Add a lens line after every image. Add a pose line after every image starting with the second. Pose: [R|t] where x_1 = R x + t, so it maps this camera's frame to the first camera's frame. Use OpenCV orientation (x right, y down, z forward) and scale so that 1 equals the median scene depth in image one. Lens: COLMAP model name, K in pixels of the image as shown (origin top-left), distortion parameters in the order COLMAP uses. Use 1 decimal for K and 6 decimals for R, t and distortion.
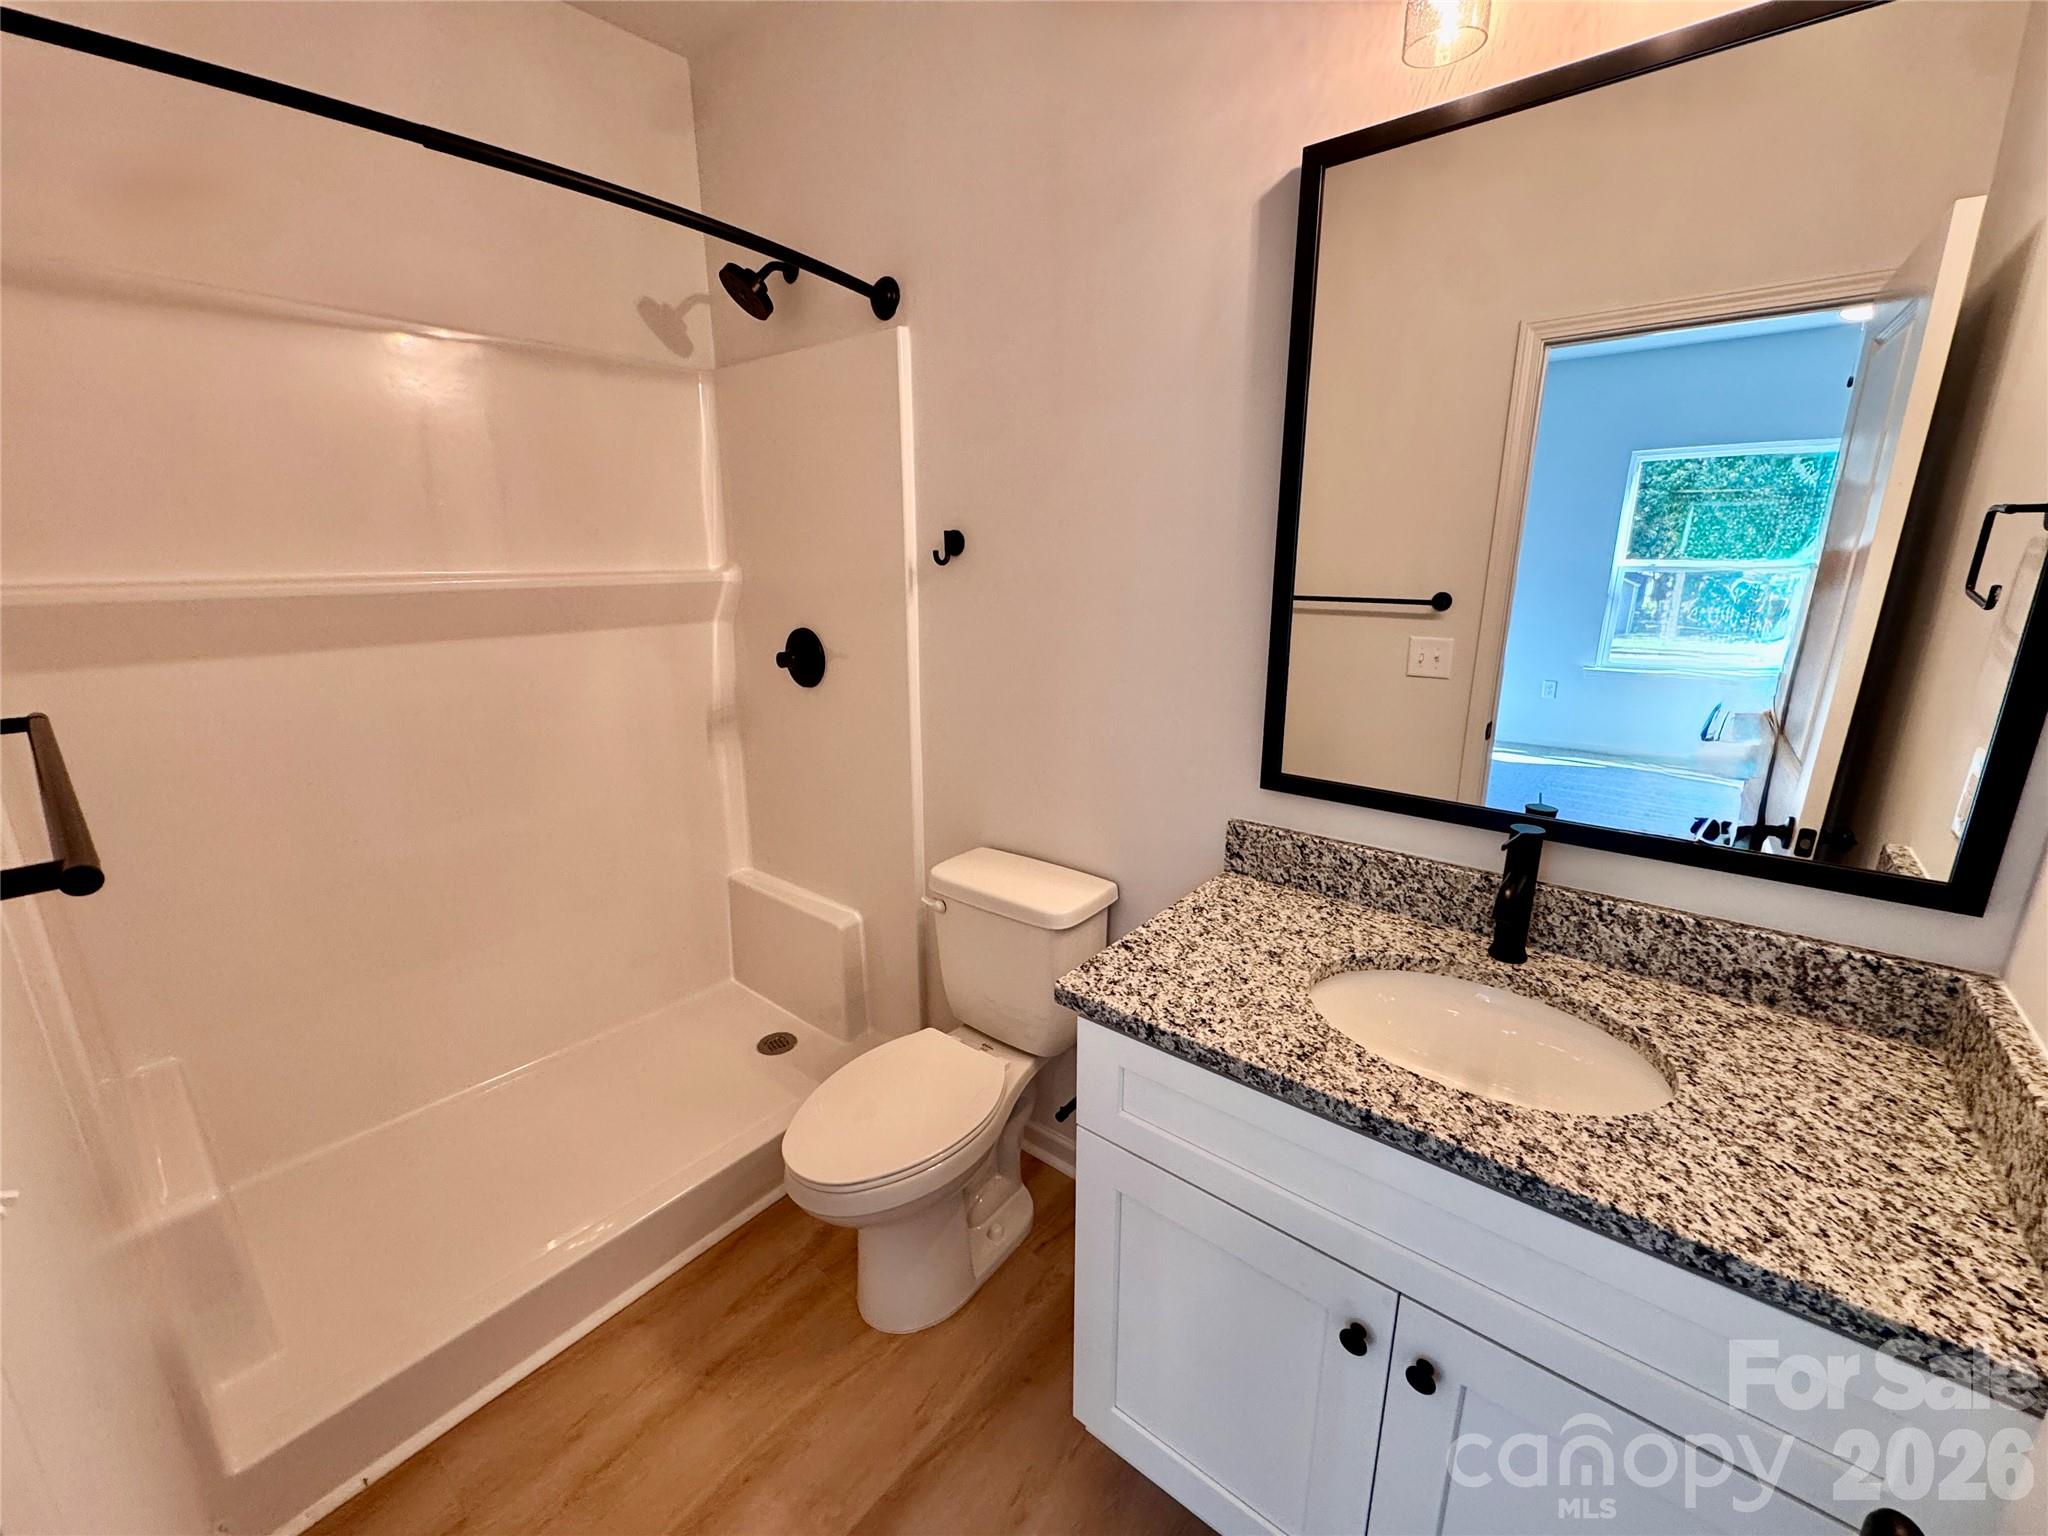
lens RADIAL K [[825.1, 0, 1046.0], [0, 825.1, 760.2], [0, 0, 1]] dist [0.000341, 0.000116]
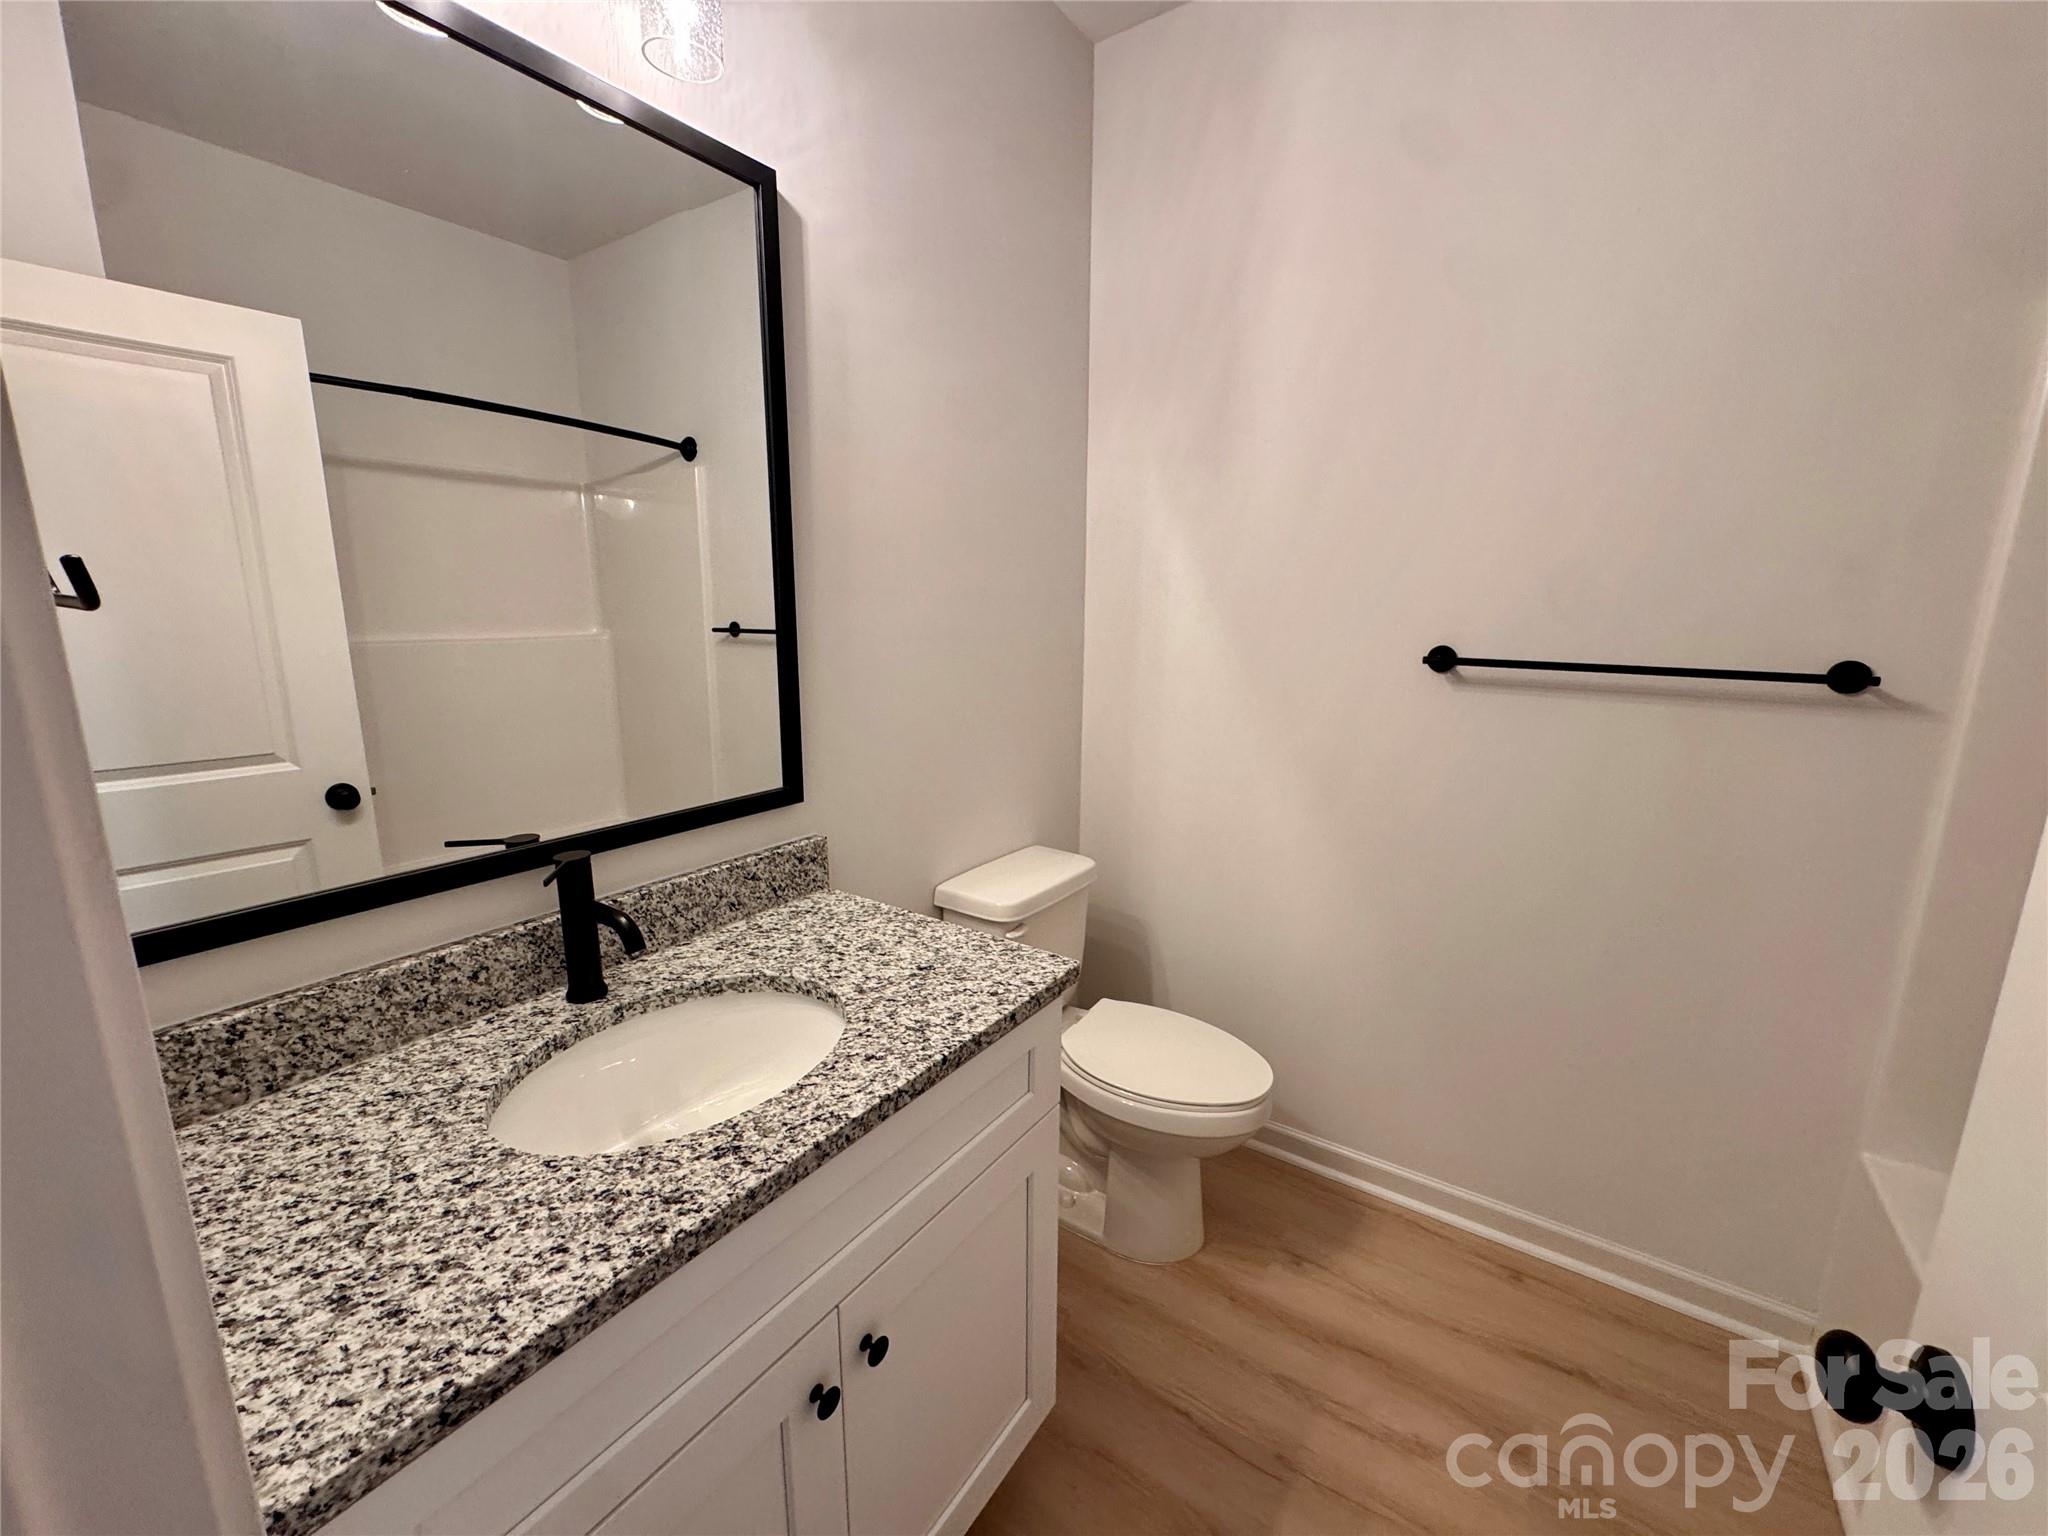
lens RADIAL K [[815.4, 0, 1019.1], [0, 815.4, 768.1], [0, 0, 1]] dist [-0.002145, 0.000135]
pose [[-0.039163, -0.207863, 0.977374, -0.276757], [0.250555, 0.944833, 0.210982, -0.065814], [-0.967310, 0.253148, 0.015079, 0.474999]]
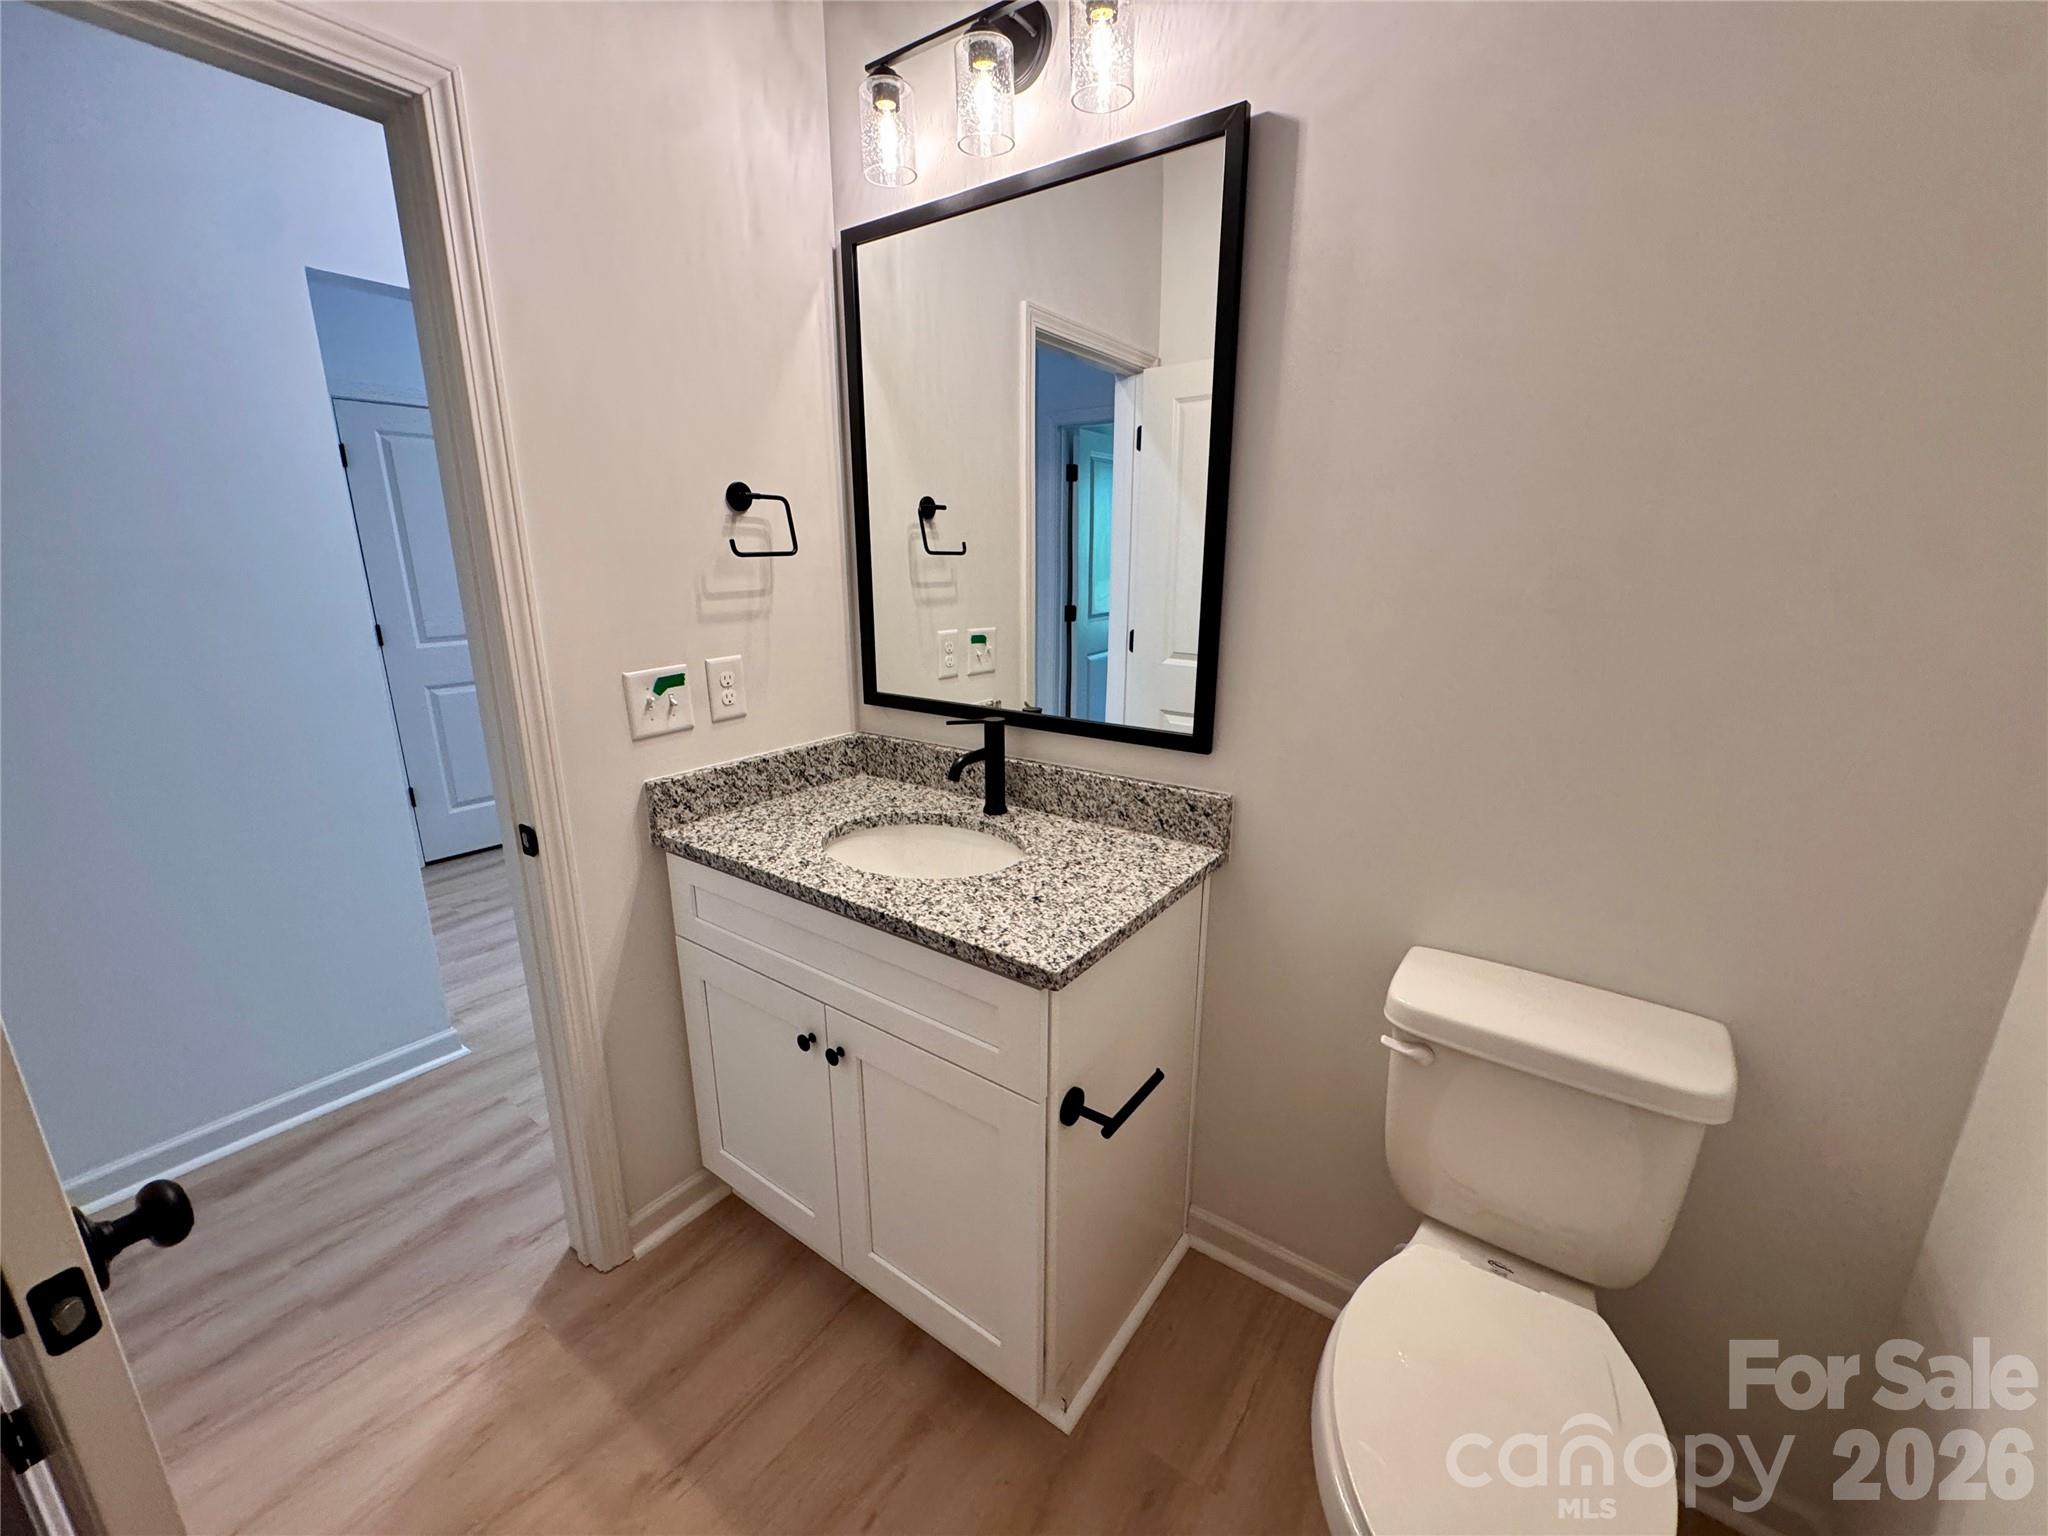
lens RADIAL K [[815.4, 0, 1019.1], [0, 815.4, 768.1], [0, 0, 1]] dist [-0.002145, 0.000135]
pose [[0.999748, -0.015491, 0.016270, 0.584617], [0.015471, 0.999879, 0.001403, 0.164806], [-0.016290, -0.001151, 0.999867, -0.379574]]
